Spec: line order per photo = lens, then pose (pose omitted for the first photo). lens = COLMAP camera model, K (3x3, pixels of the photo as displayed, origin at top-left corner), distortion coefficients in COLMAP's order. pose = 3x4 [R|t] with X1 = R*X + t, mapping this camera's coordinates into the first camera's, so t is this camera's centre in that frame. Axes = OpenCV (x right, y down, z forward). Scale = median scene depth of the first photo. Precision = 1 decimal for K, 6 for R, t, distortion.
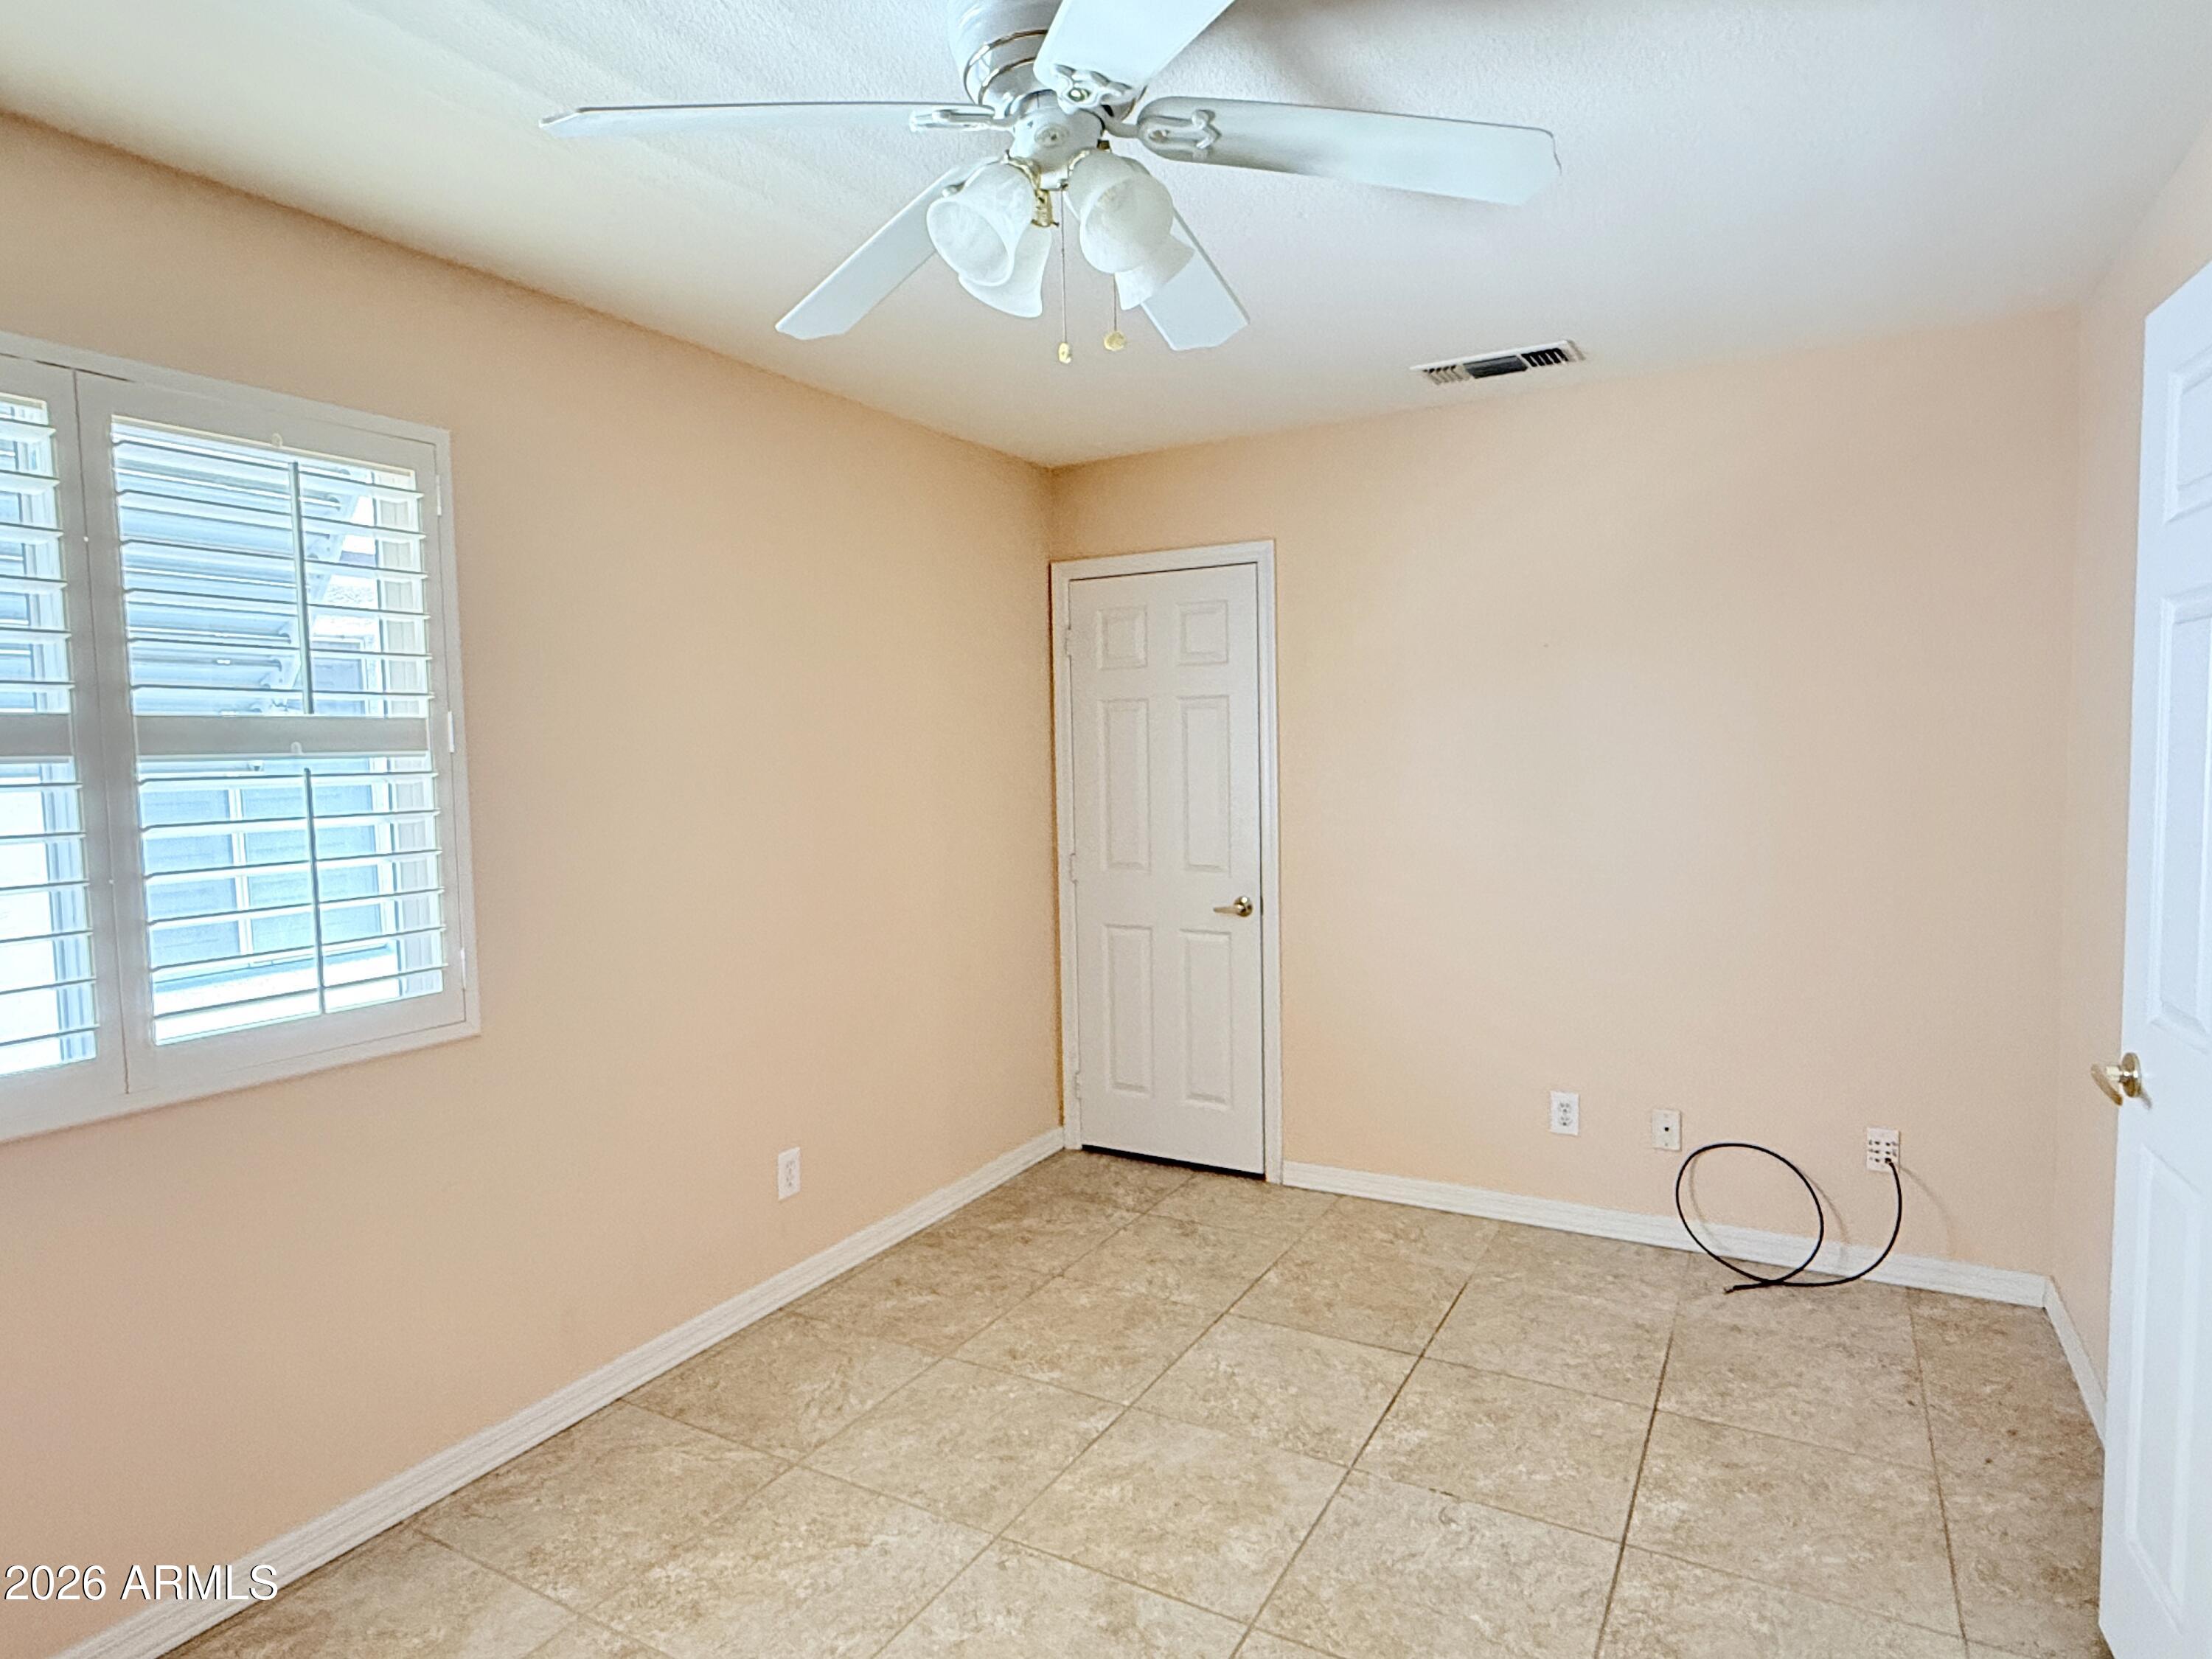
lens RADIAL K [[1221.3, 0, 1104.0], [0, 1221.3, 828.4], [0, 0, 1]] dist [0.000494, 0.000117]
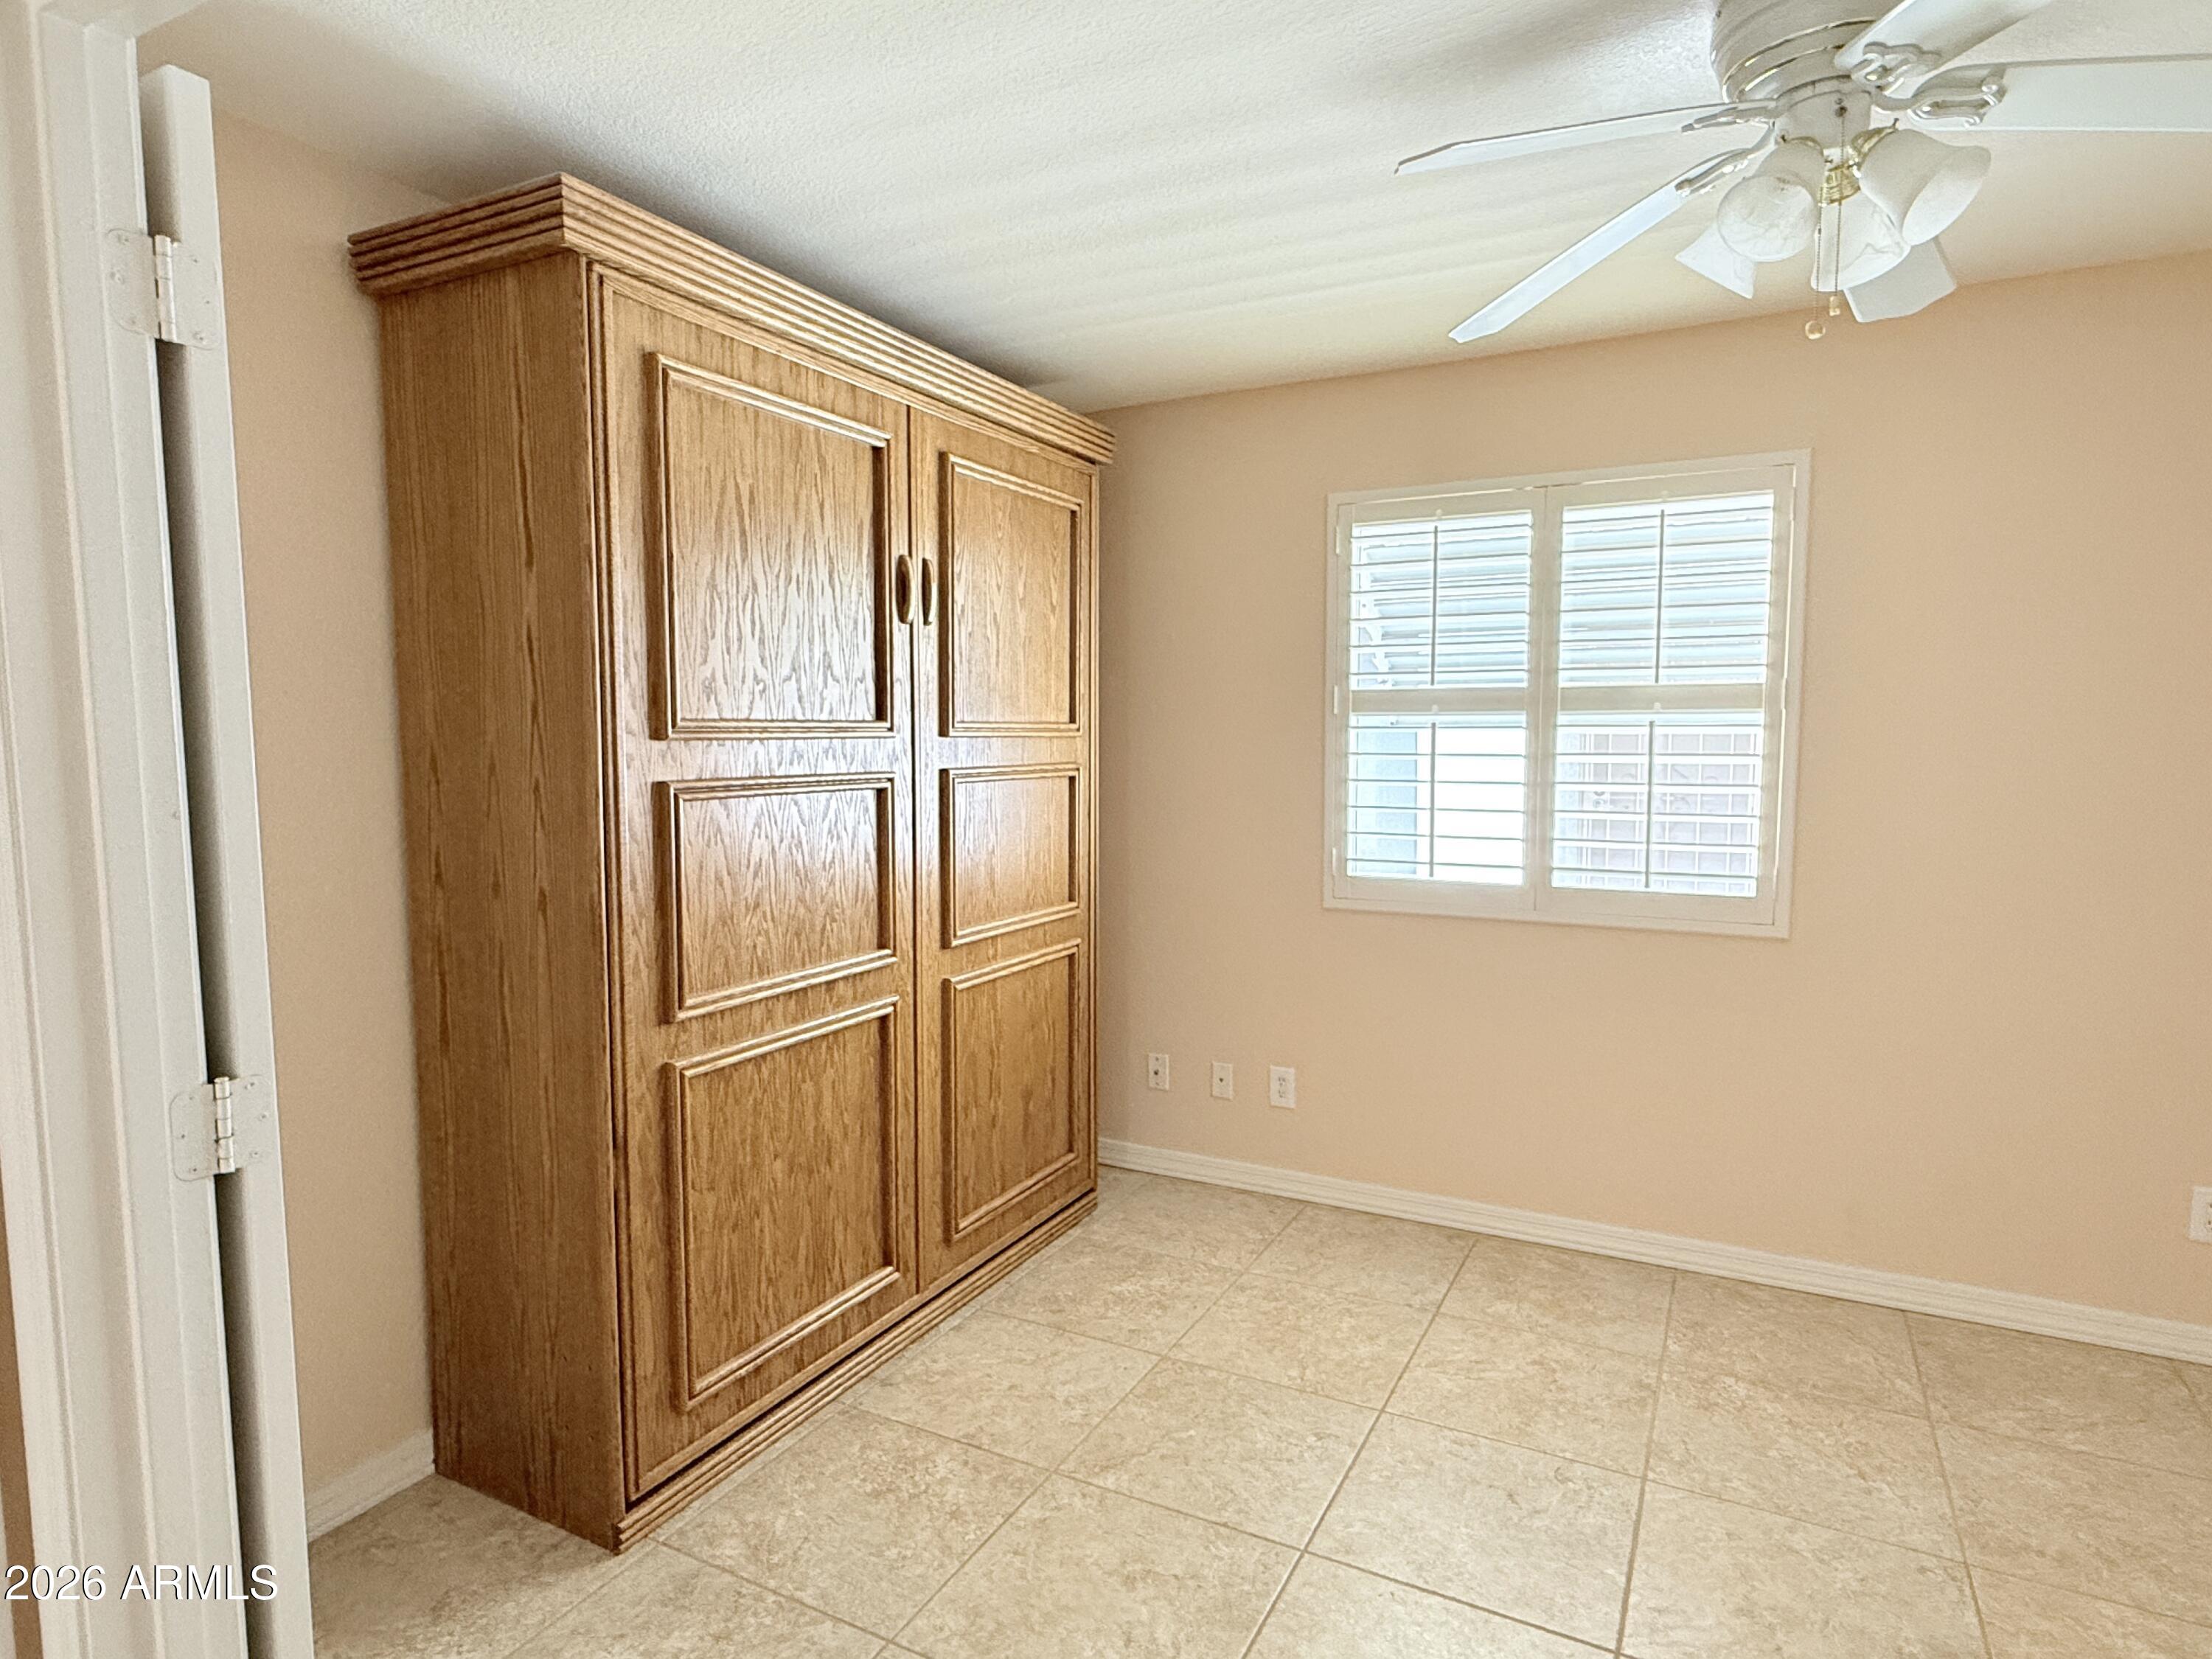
lens RADIAL K [[1221.3, 0, 1106.0], [0, 1221.3, 826.8], [0, 0, 1]] dist [0.000494, 0.000117]
pose [[0.035369, 0.096612, -0.994693, 0.749868], [-0.063821, 0.993503, 0.094227, -0.017463], [0.997334, 0.060150, 0.041305, 0.280443]]
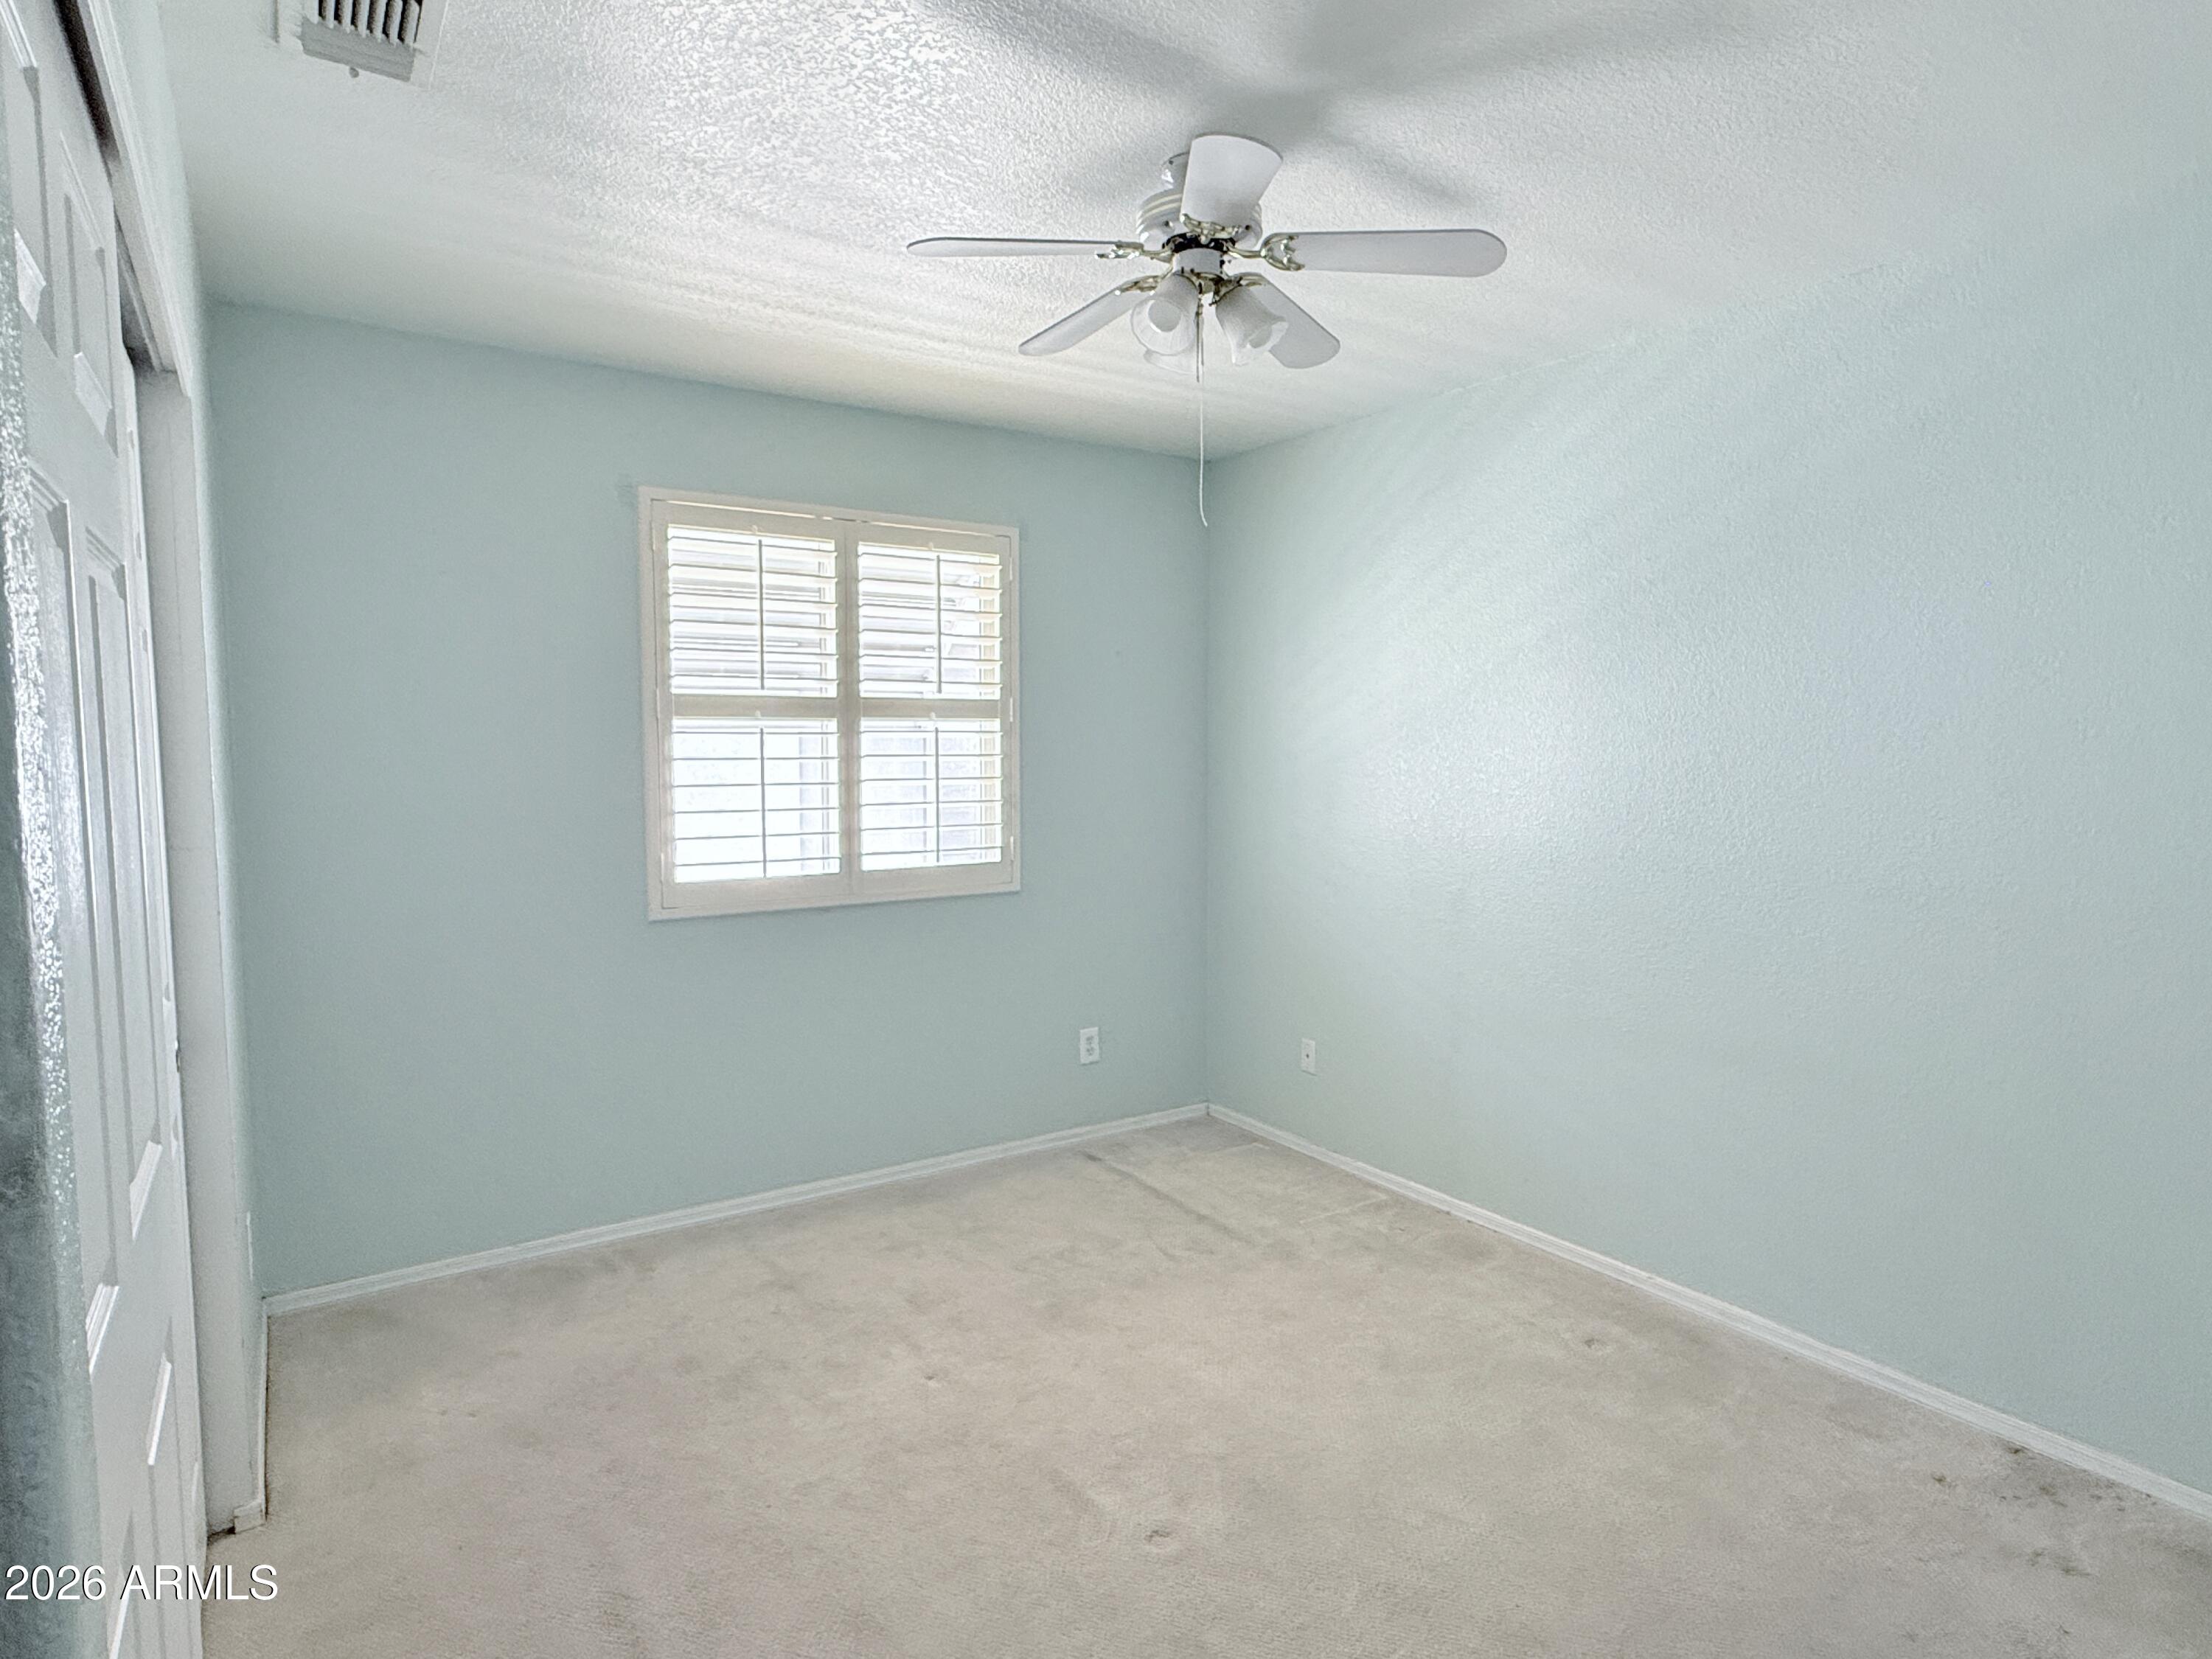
lens RADIAL K [[1221.3, 0, 1097.1], [0, 1221.3, 827.9], [0, 0, 1]] dist [0.000494, 0.000117]
pose [[0.889947, 0.058284, -0.452324, 0.360117], [-0.049936, 0.998290, 0.030386, 0.031248], [0.453322, -0.004454, 0.891336, -0.471294]]
